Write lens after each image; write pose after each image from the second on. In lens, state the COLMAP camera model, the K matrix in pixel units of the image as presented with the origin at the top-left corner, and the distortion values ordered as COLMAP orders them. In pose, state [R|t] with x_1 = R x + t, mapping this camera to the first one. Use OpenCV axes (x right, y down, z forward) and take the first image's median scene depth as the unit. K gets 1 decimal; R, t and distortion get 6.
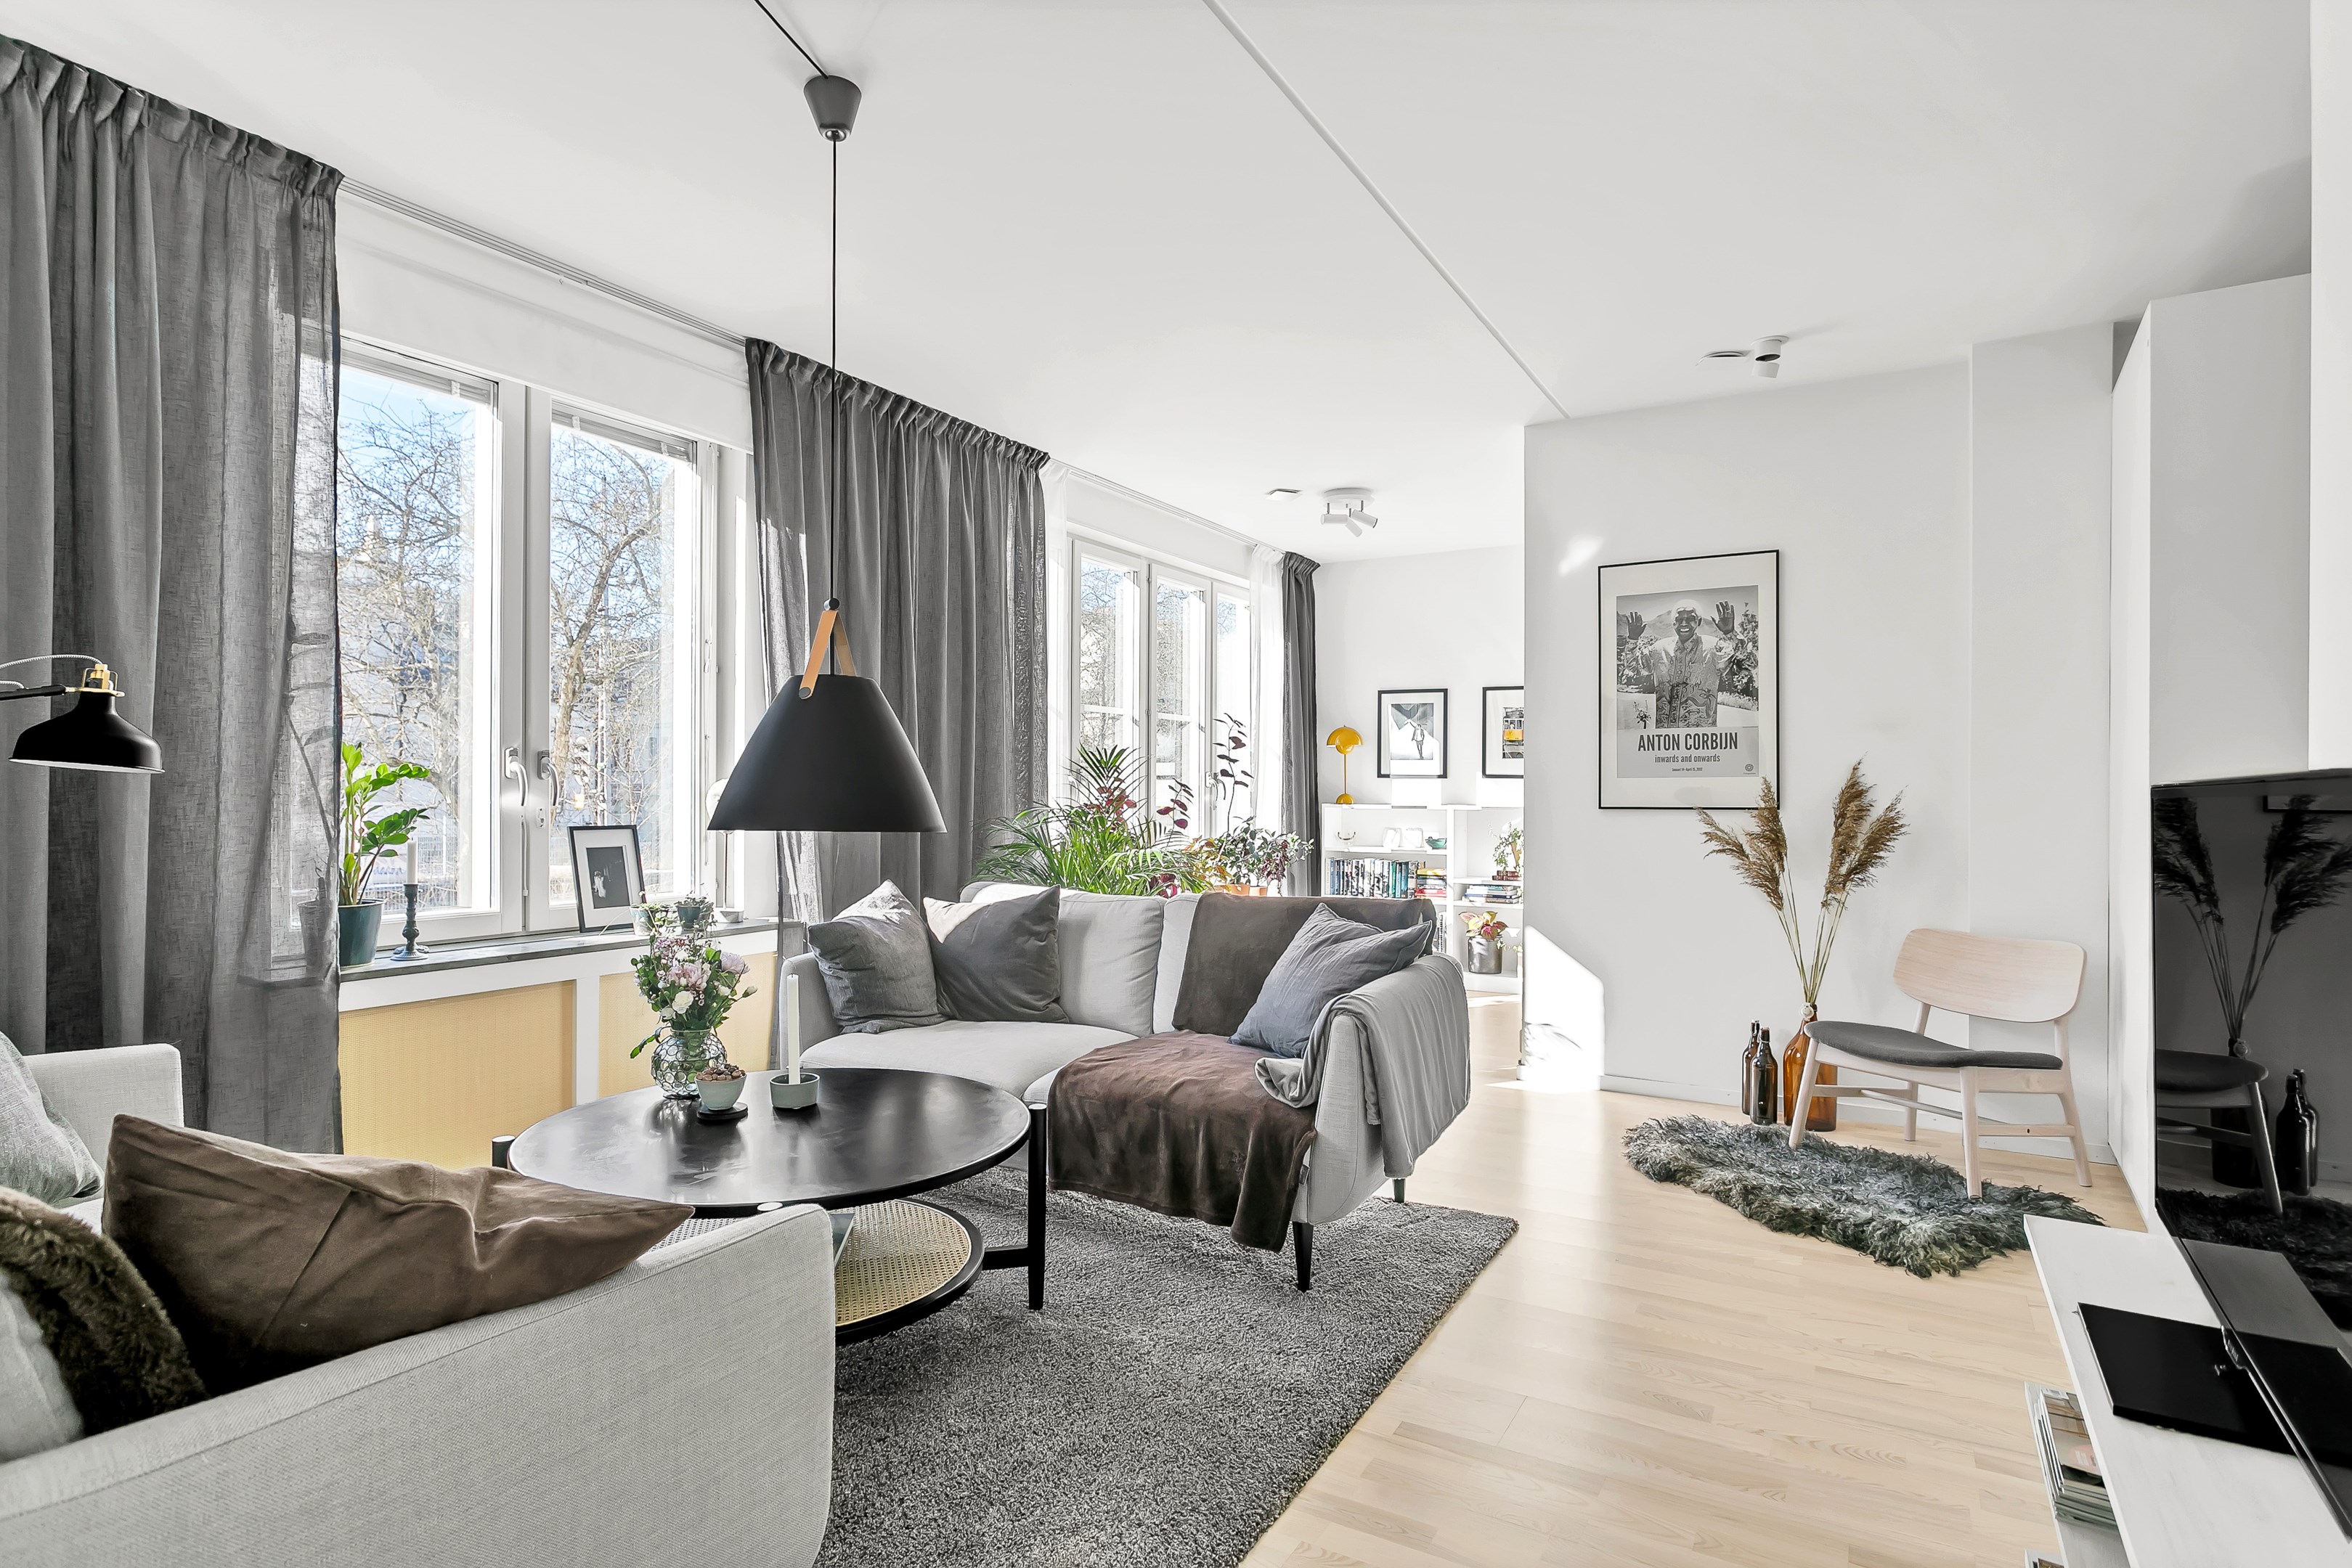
lens RADIAL K [[1256.6, 0, 1154.1], [0, 1256.6, 787.2], [0, 0, 1]] dist [-0.001625, 0.003032]
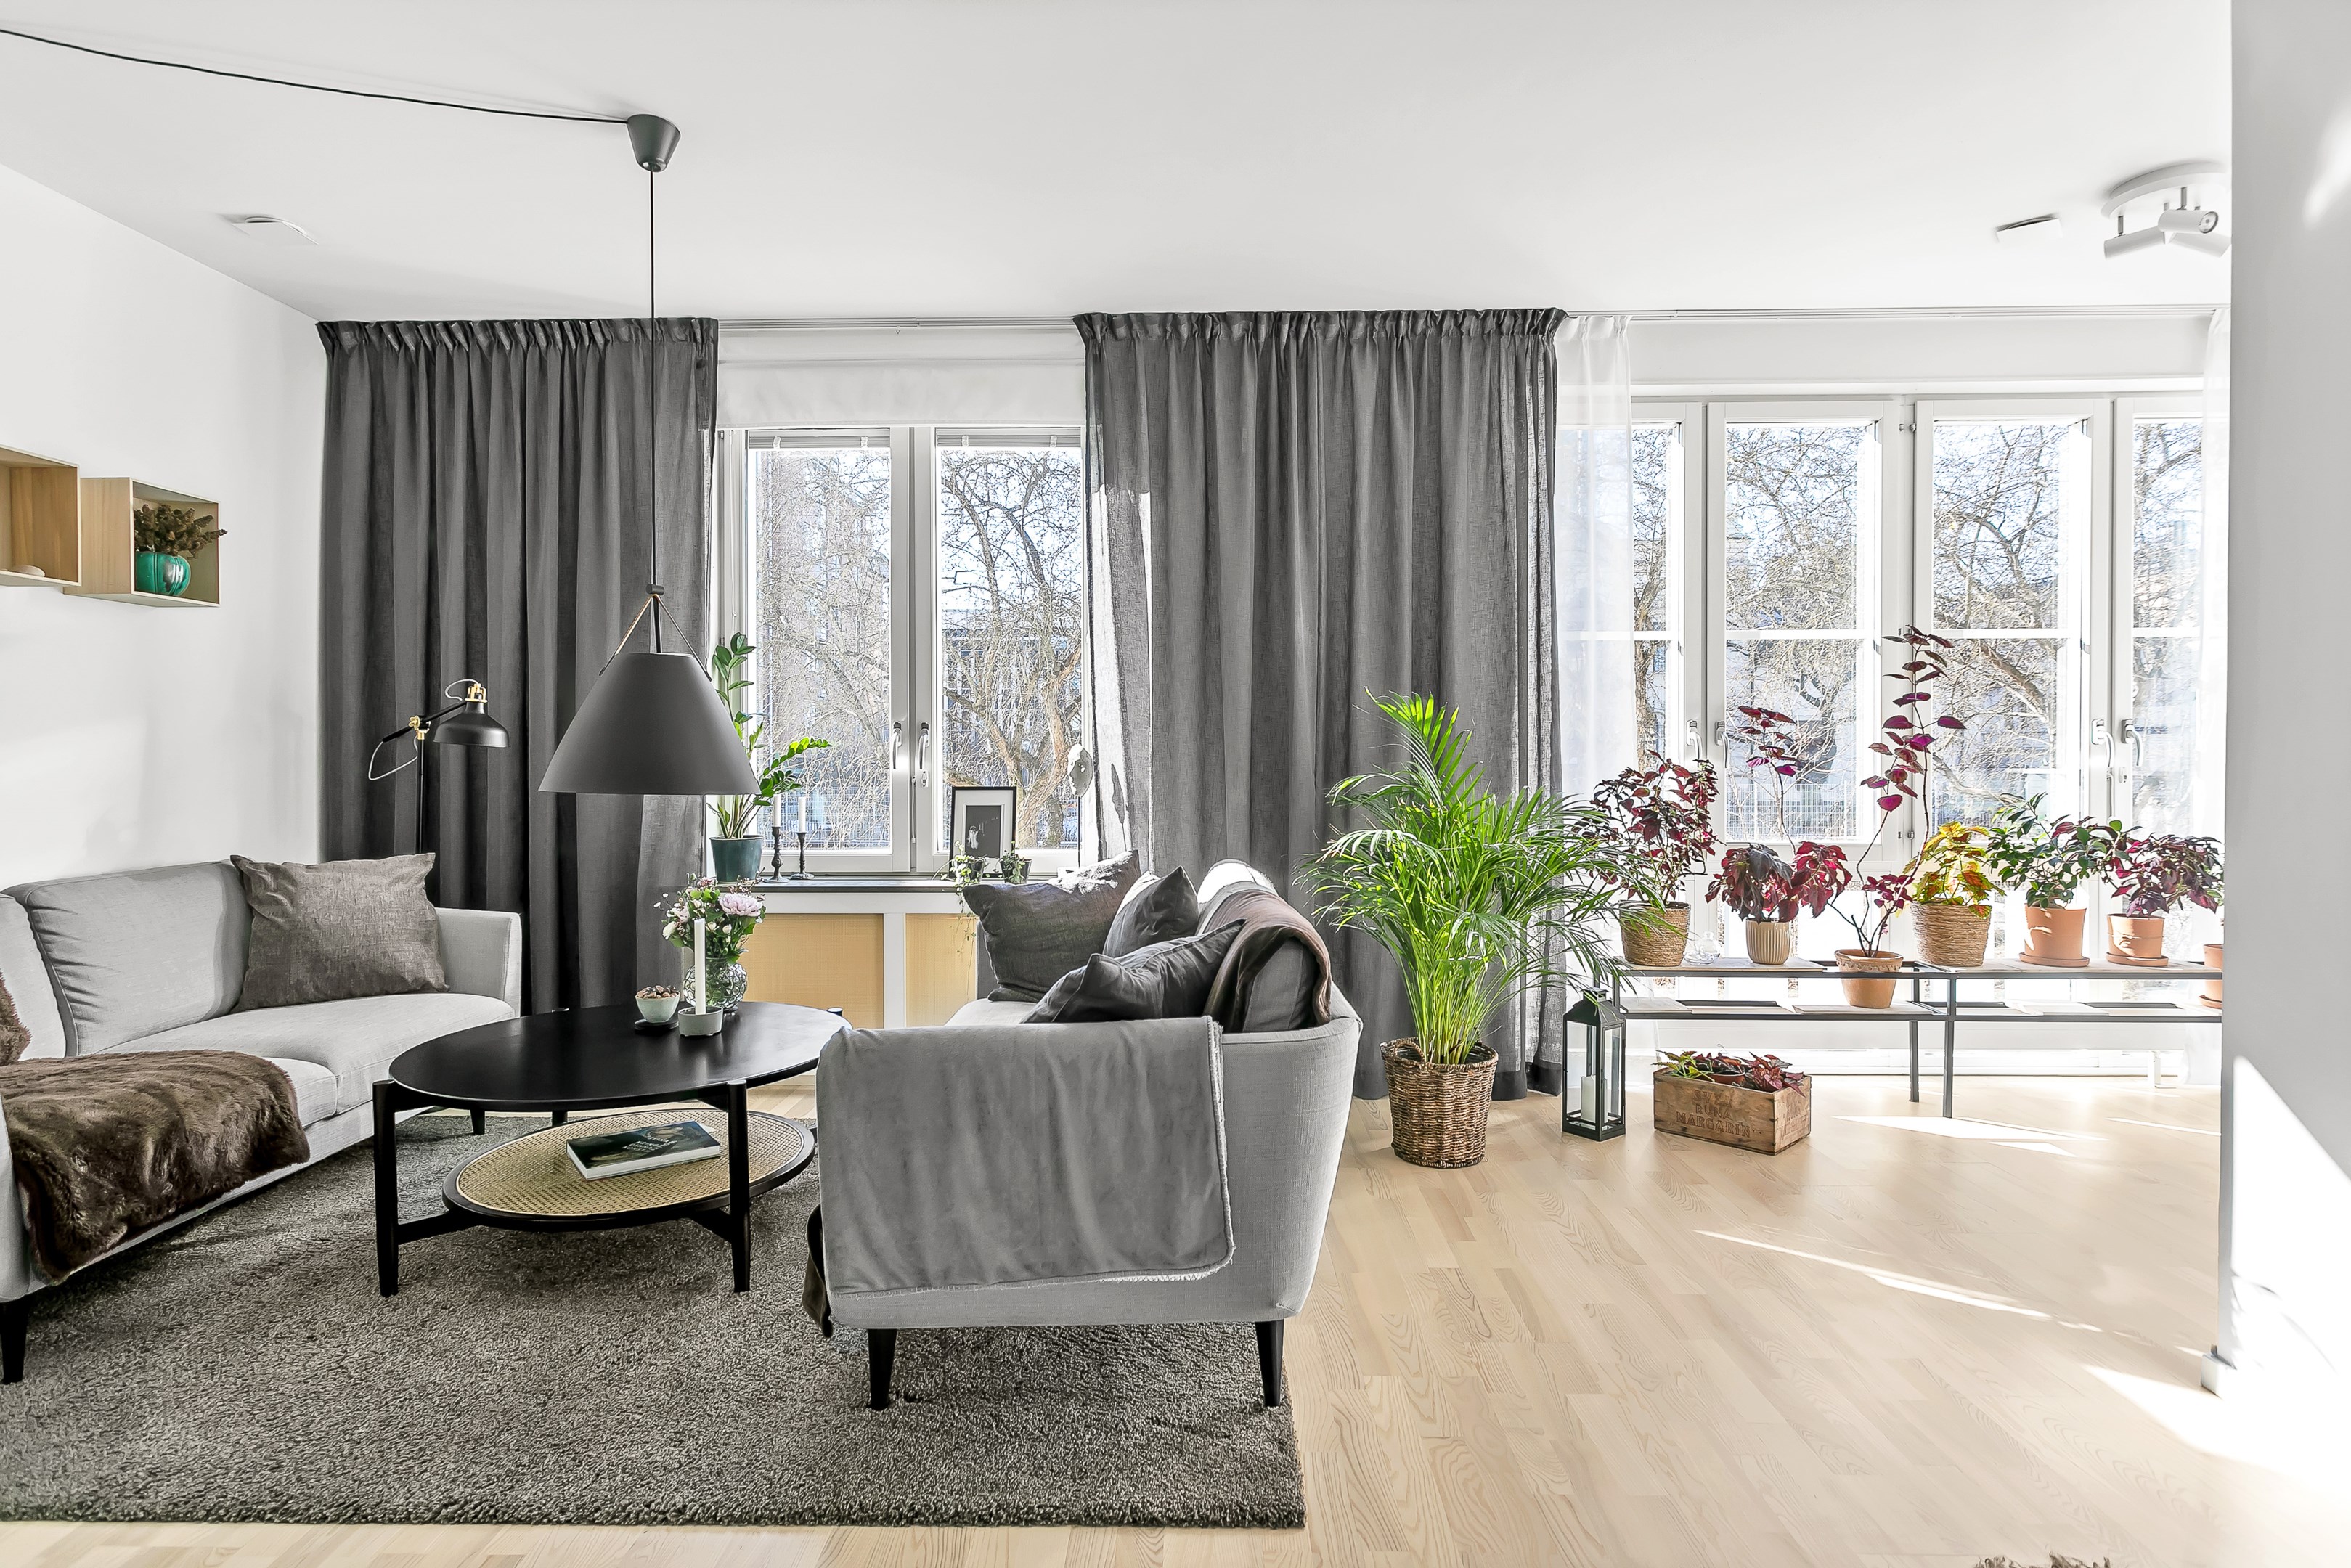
lens RADIAL K [[1256.2, 0, 1161.7], [0, 1256.2, 768.3], [0, 0, 1]] dist [-0.001625, 0.003032]
pose [[0.480073, -0.000251, -0.877228, 0.619079], [0.005446, 0.999982, 0.002695, 0.011023], [0.877211, -0.006071, 0.480066, 0.567241]]
